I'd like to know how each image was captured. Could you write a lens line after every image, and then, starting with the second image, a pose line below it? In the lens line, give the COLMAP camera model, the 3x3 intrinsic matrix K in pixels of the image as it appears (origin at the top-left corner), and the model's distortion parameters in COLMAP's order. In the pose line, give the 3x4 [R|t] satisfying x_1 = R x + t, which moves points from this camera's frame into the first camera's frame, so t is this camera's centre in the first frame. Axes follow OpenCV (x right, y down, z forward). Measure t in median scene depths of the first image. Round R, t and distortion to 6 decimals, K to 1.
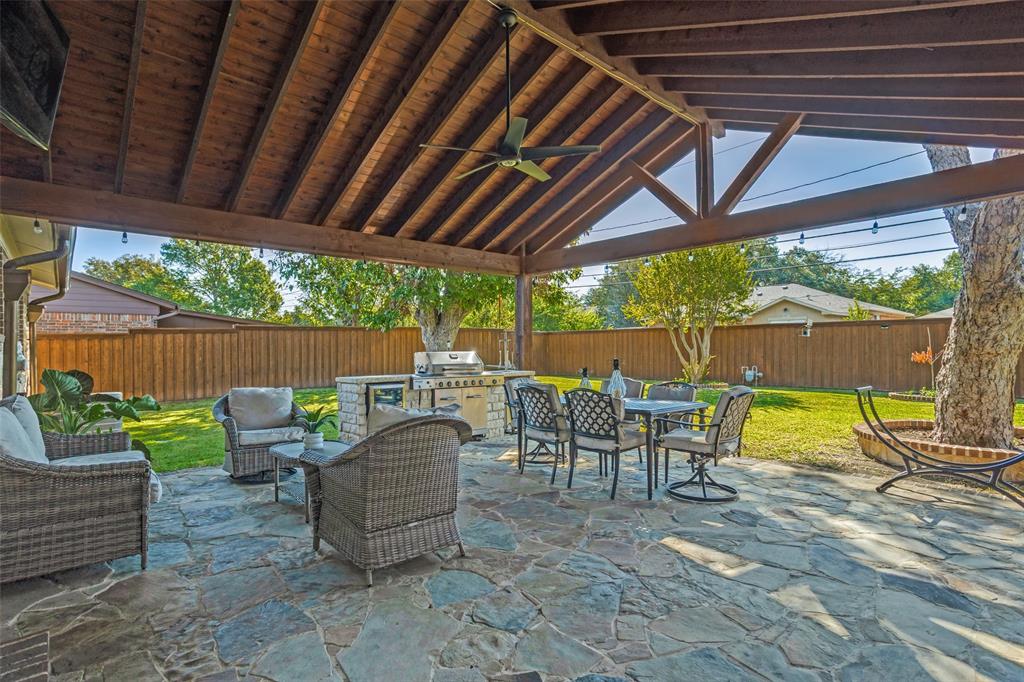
lens RADIAL K [[497.0, 0, 515.6], [0, 497.0, 339.2], [0, 0, 1]] dist [-0.009849, 0.007551]
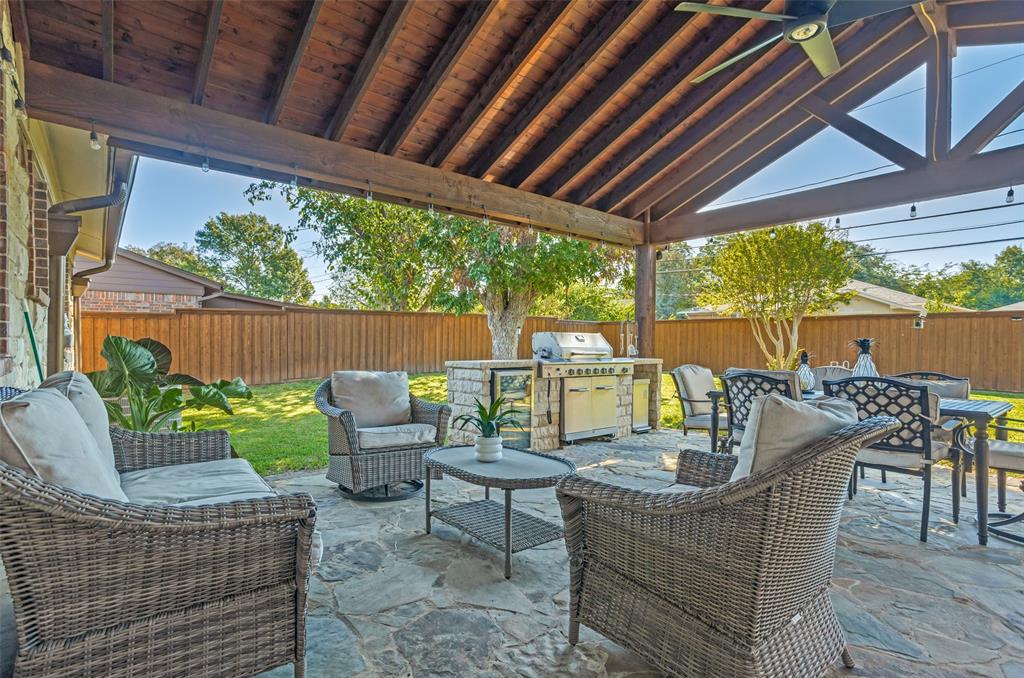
lens RADIAL K [[481.3, 0, 512.4], [0, 481.3, 341.8], [0, 0, 1]] dist [-0.017758, 0.004138]
pose [[0.999592, 0.015950, -0.023715, -0.220400], [-0.015571, 0.999749, 0.016098, 0.029535], [0.023966, -0.015722, 0.999589, 0.209792]]
